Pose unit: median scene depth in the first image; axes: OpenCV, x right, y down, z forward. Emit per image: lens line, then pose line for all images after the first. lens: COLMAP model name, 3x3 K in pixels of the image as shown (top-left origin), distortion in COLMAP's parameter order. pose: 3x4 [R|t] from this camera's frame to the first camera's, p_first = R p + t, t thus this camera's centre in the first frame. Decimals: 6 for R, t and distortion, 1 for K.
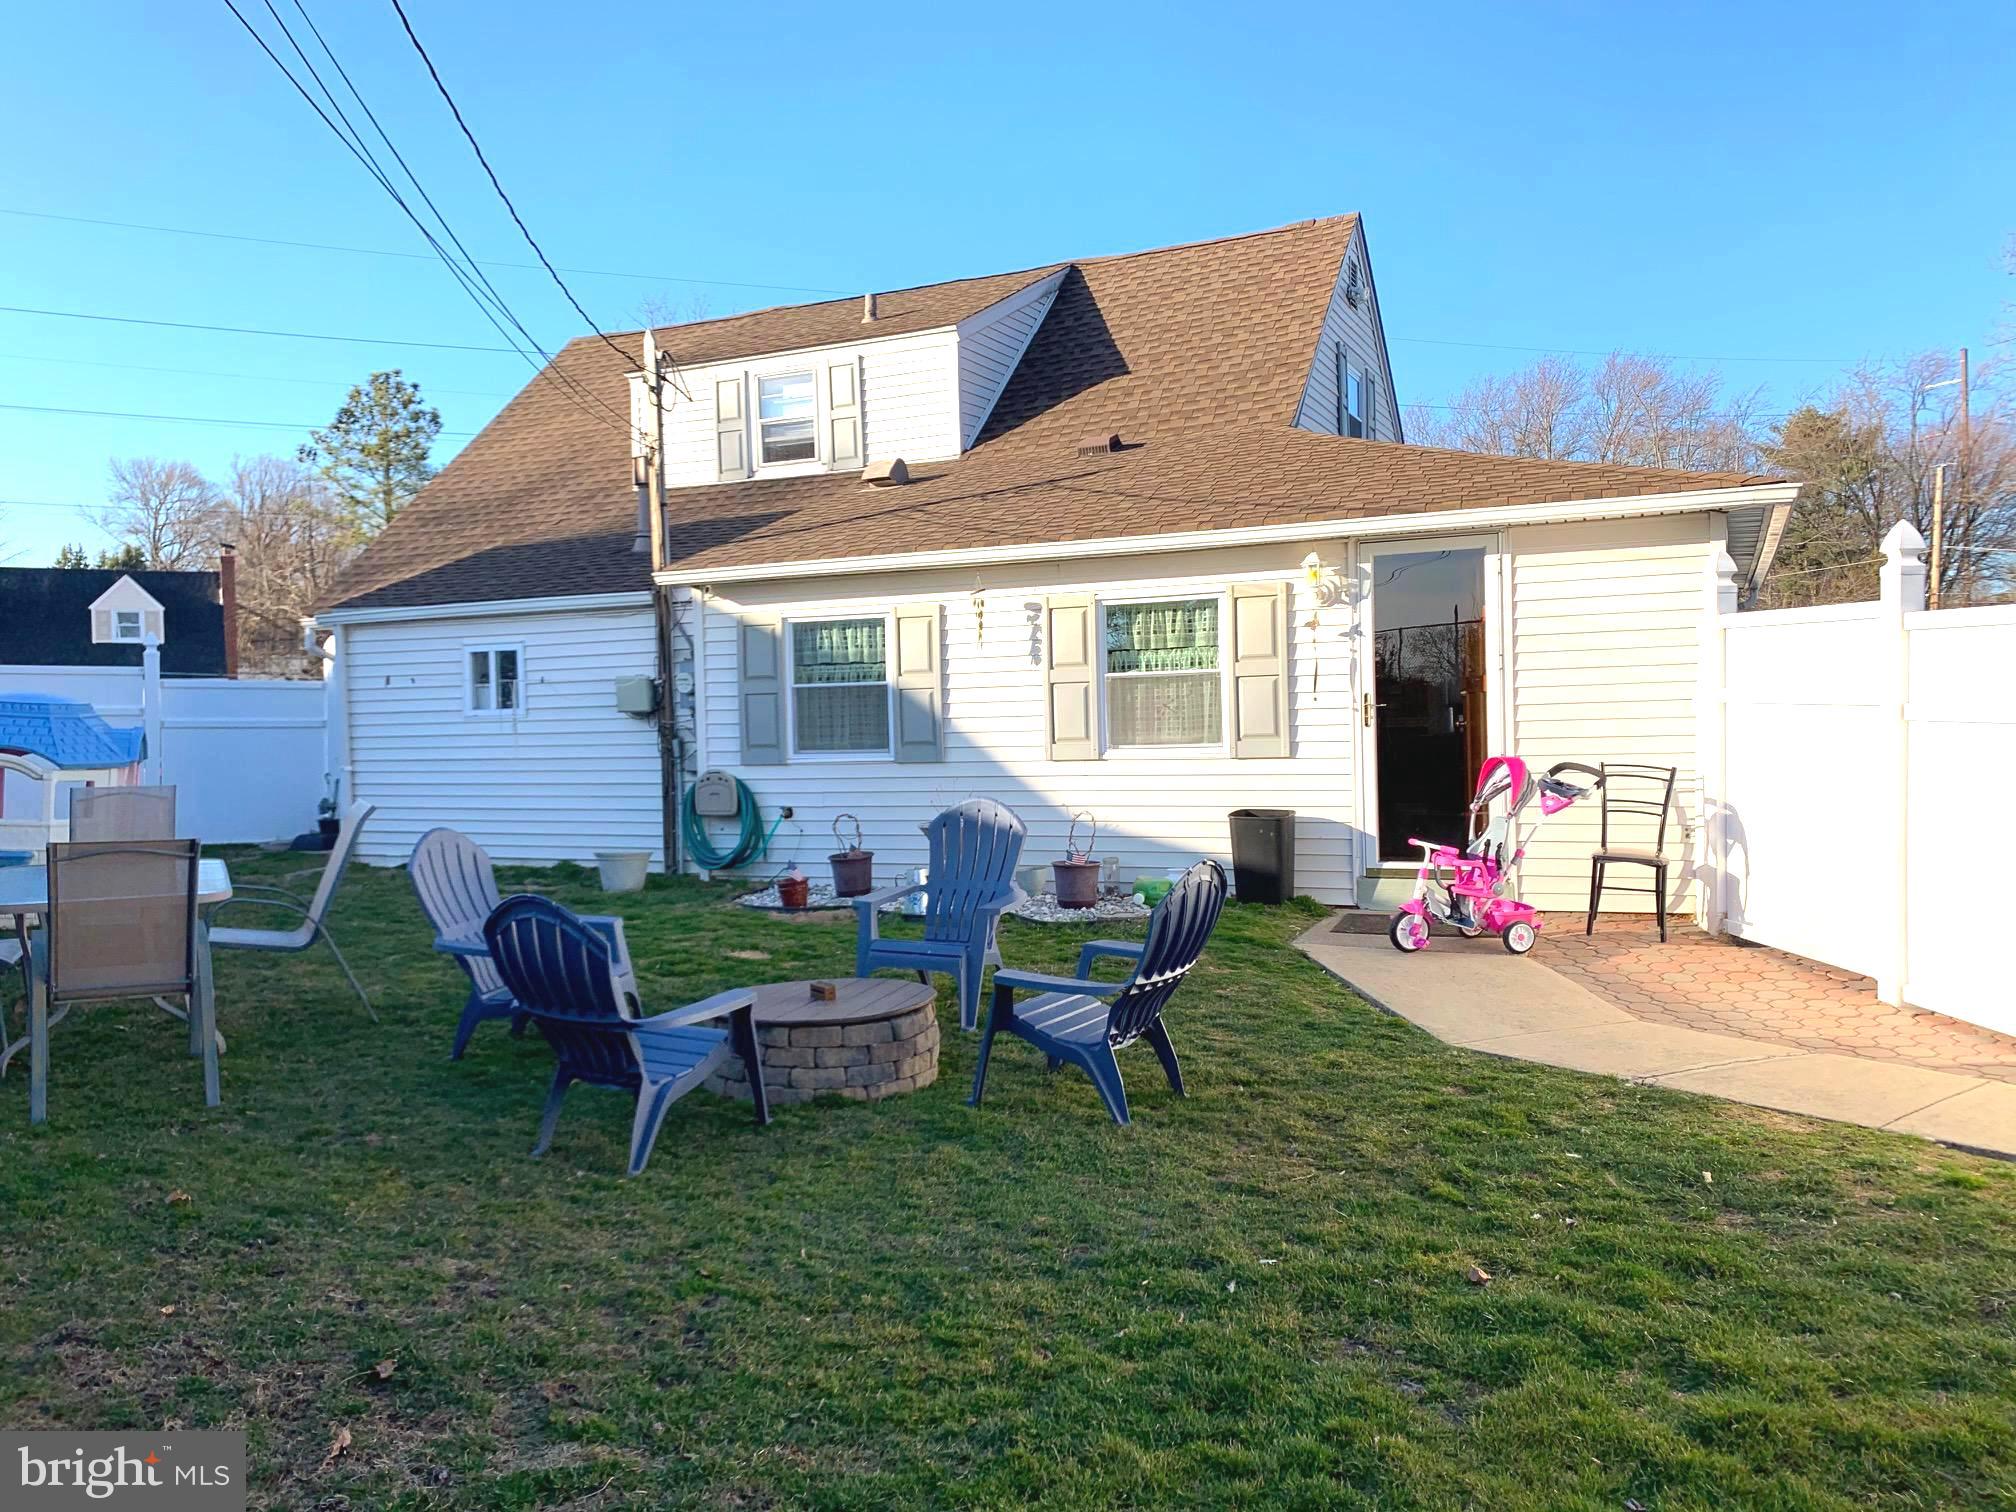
lens RADIAL K [[1549.6, 0, 1008.6], [0, 1549.6, 761.9], [0, 0, 1]] dist [0.035850, 0.003621]
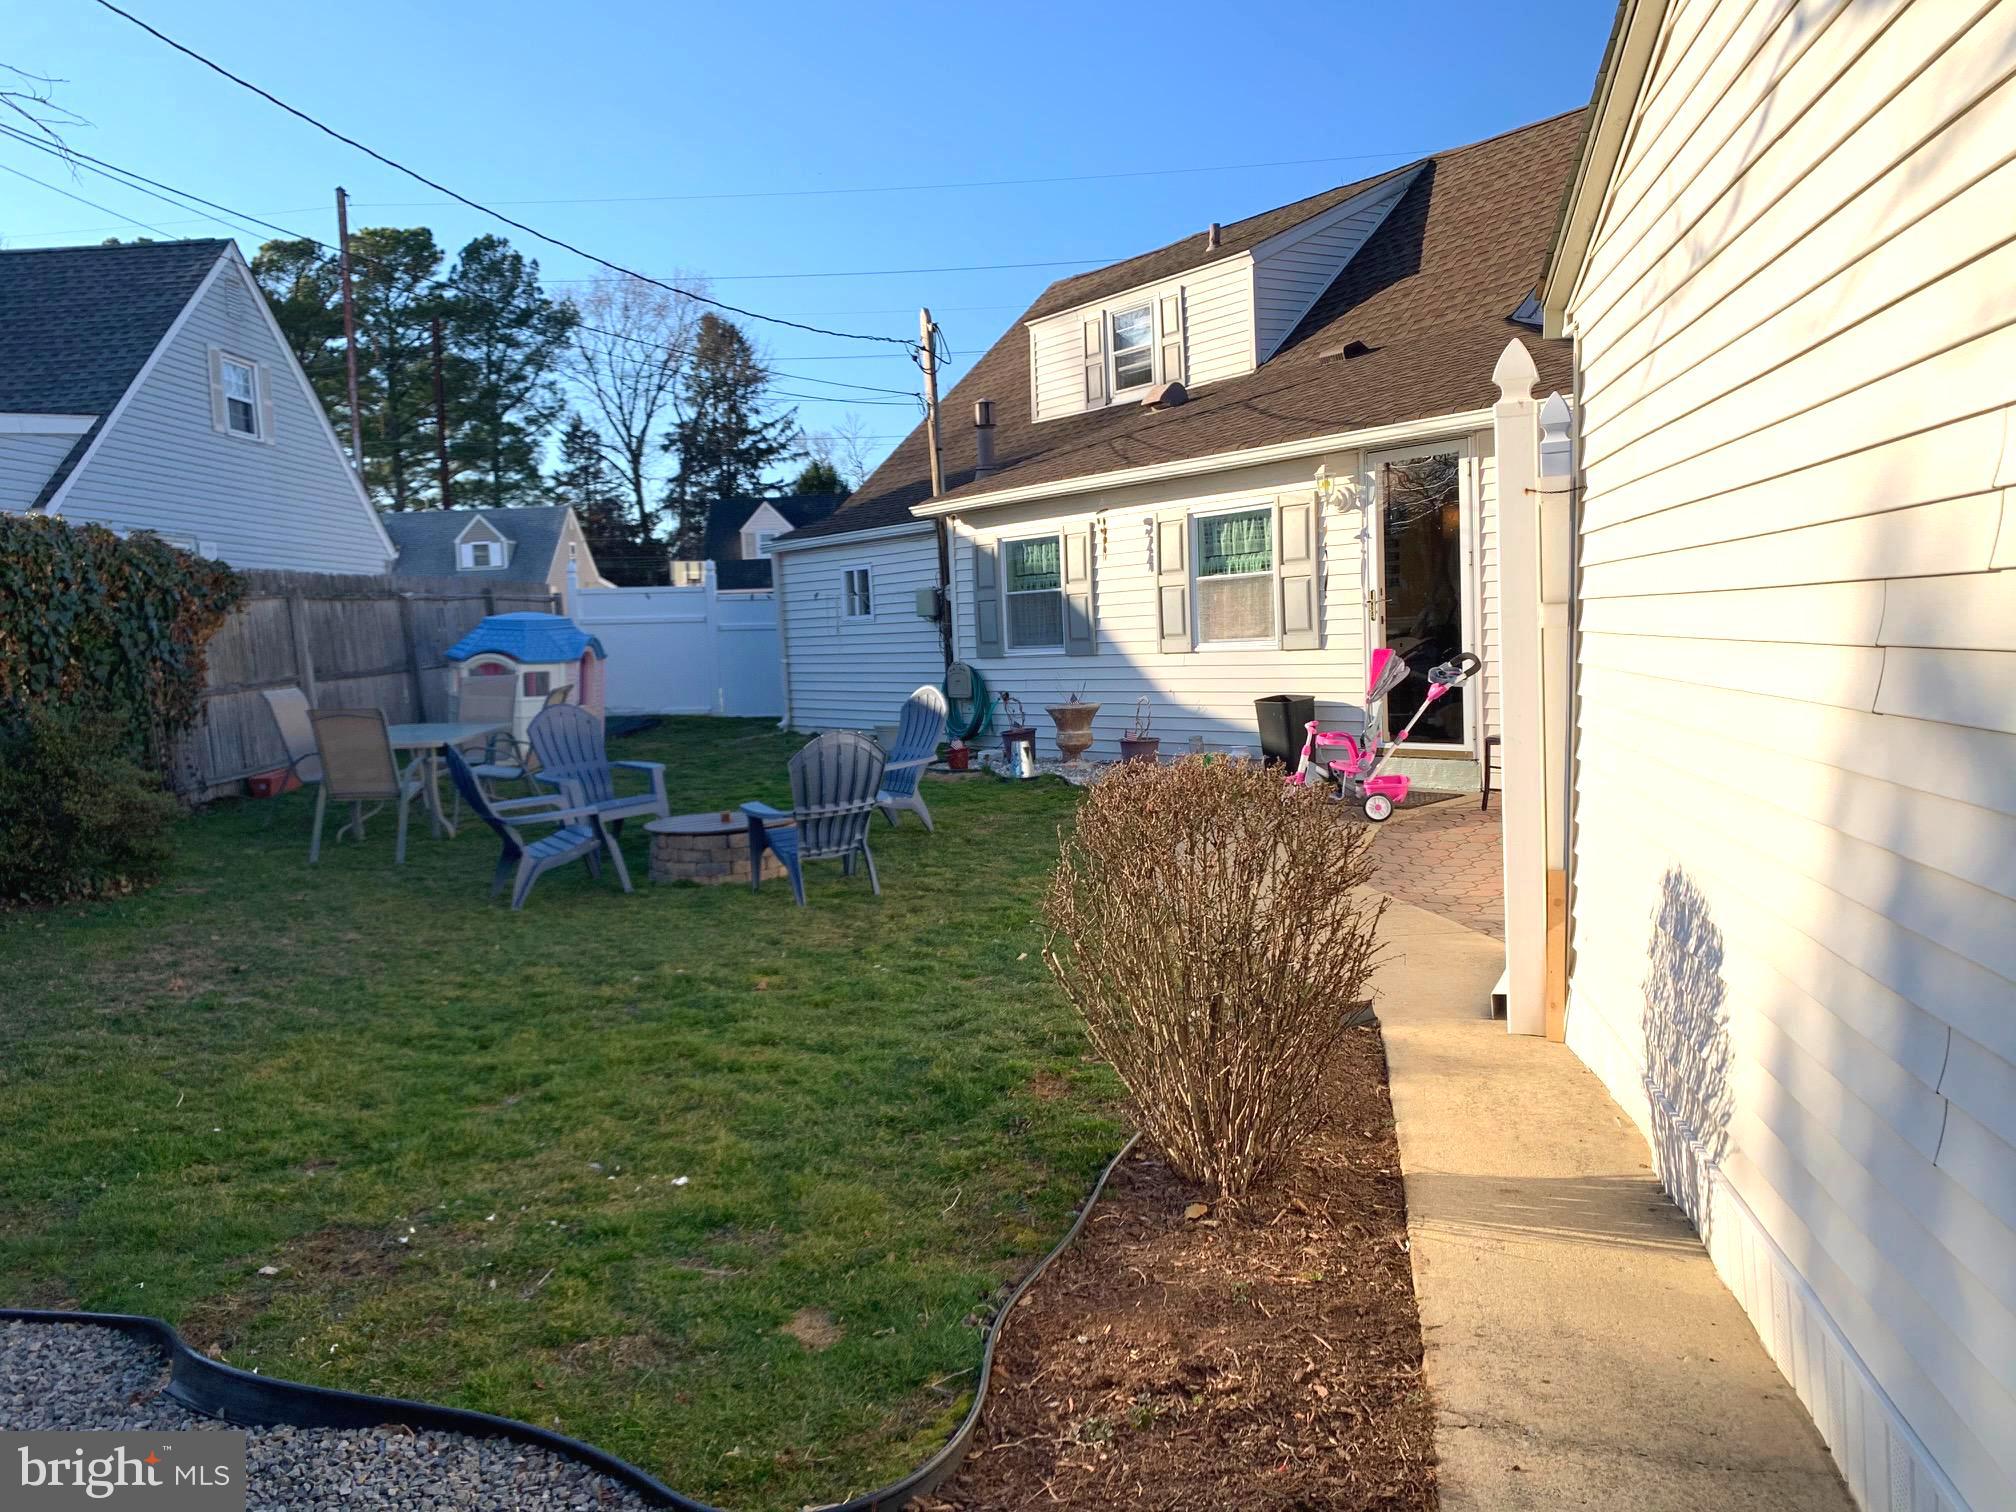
lens RADIAL K [[1570.4, 0, 1008.0], [0, 1570.4, 756.0], [0, 0, 1]] dist [0.143328, -0.332196]
pose [[0.873041, 0.022370, -0.487134, 0.526275], [0.012499, 0.997593, 0.068211, -0.006008], [0.487487, -0.065640, 0.870659, -0.111993]]
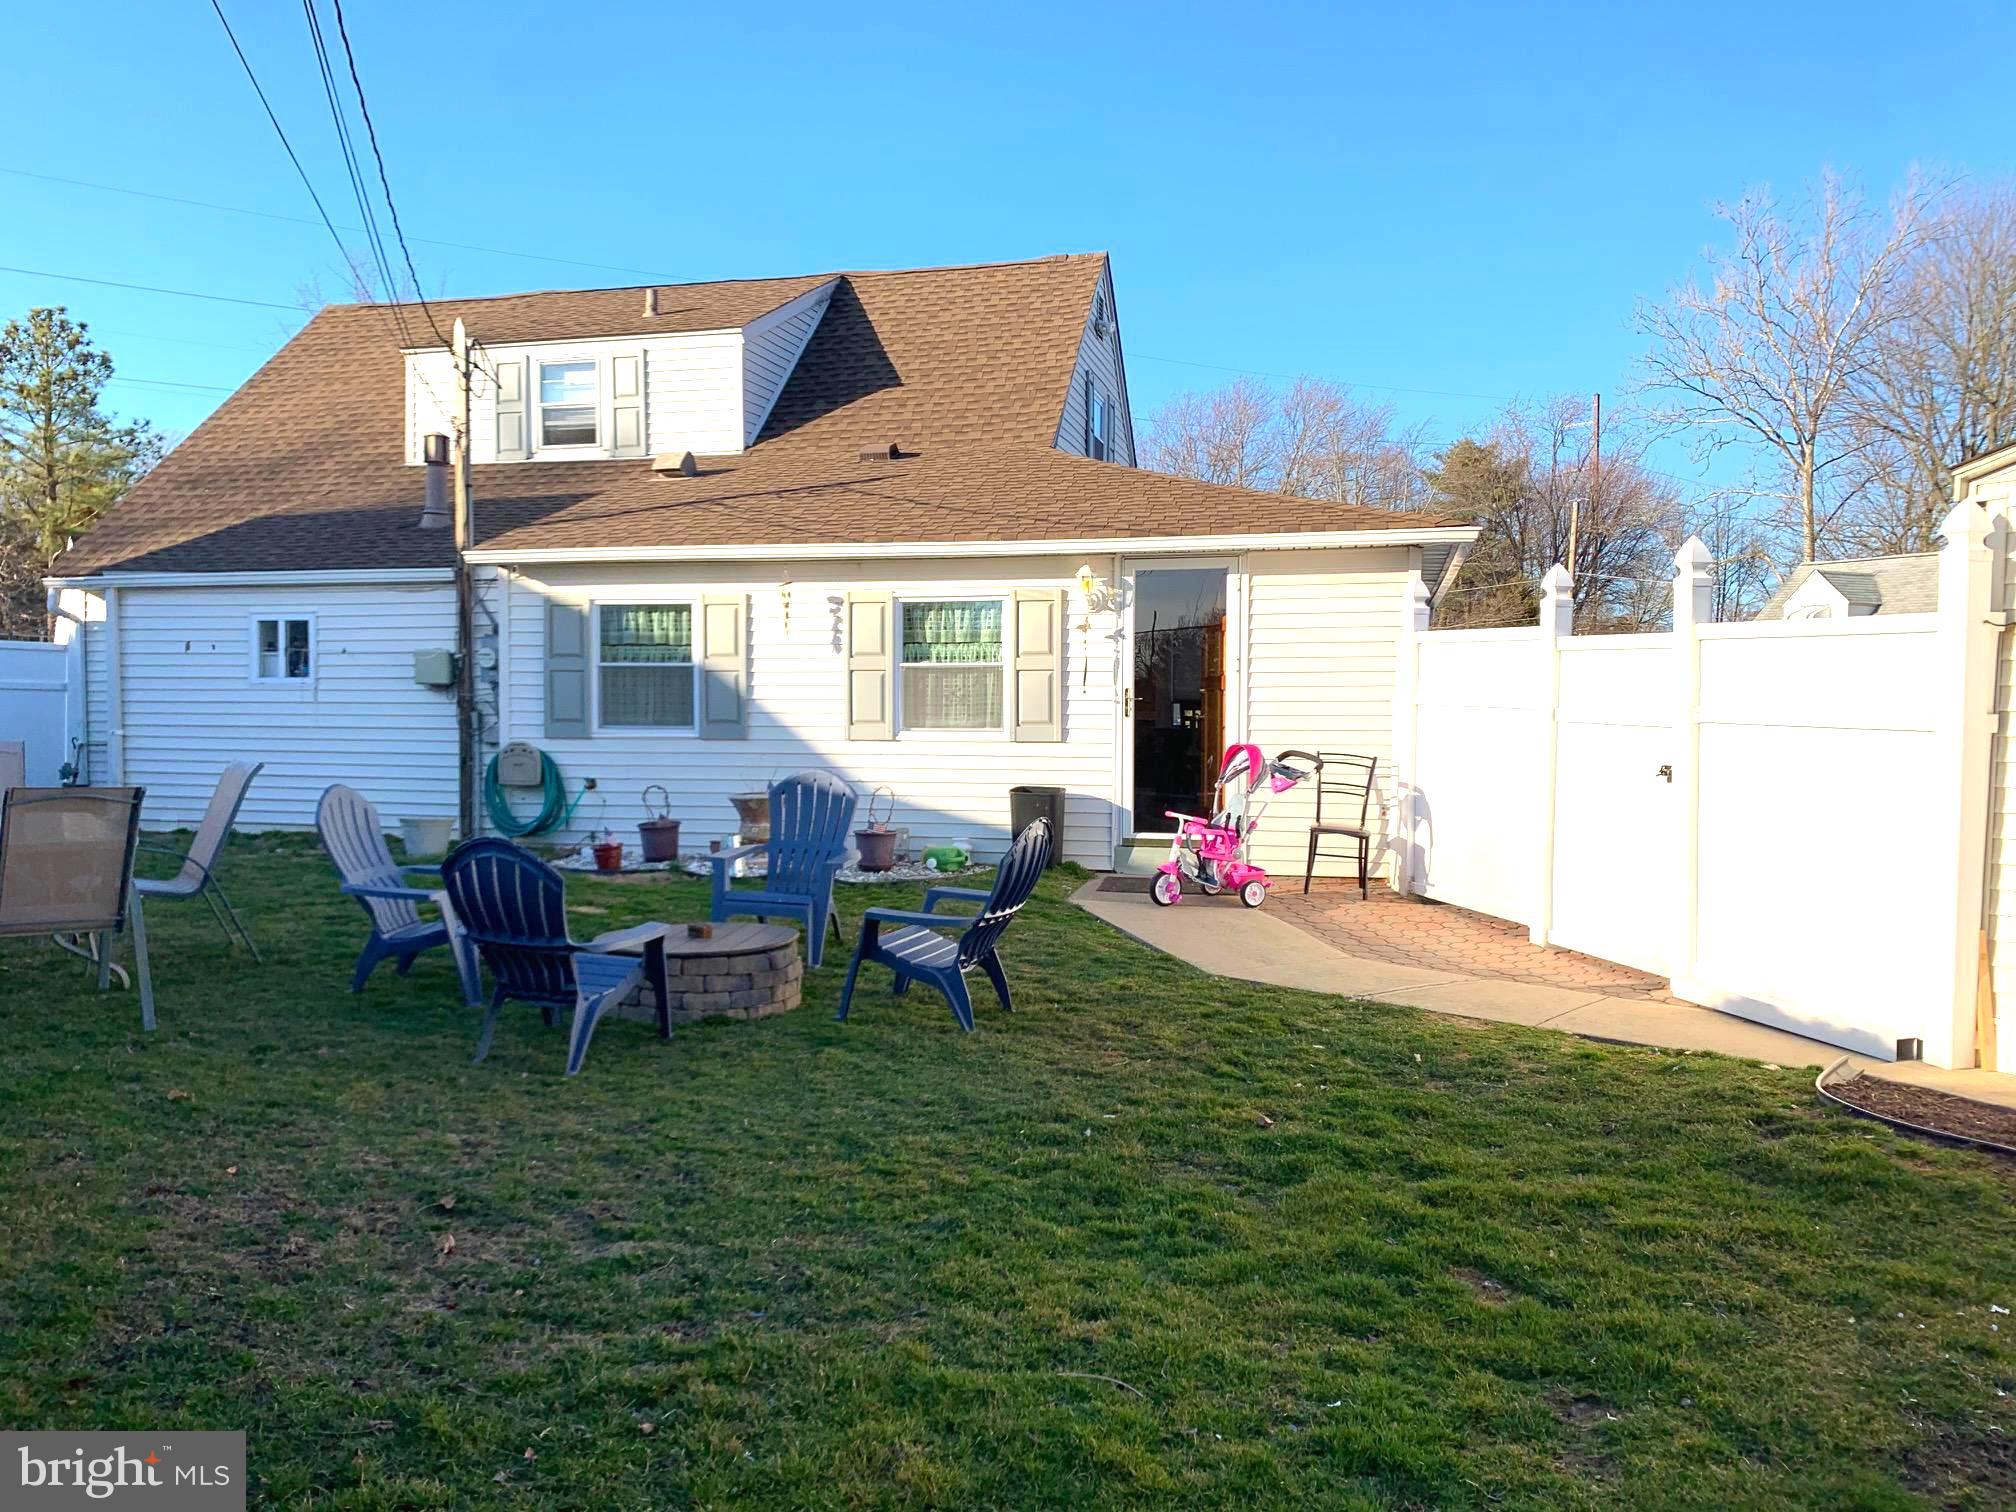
lens RADIAL K [[1526.3, 0, 1012.6], [0, 1526.3, 755.8], [0, 0, 1]] dist [0.176346, -0.267569]
pose [[0.981349, 0.021021, 0.191083, -0.068391], [-0.021626, 0.999766, 0.001085, 0.006927], [-0.191016, -0.005197, 0.981573, -0.104368]]
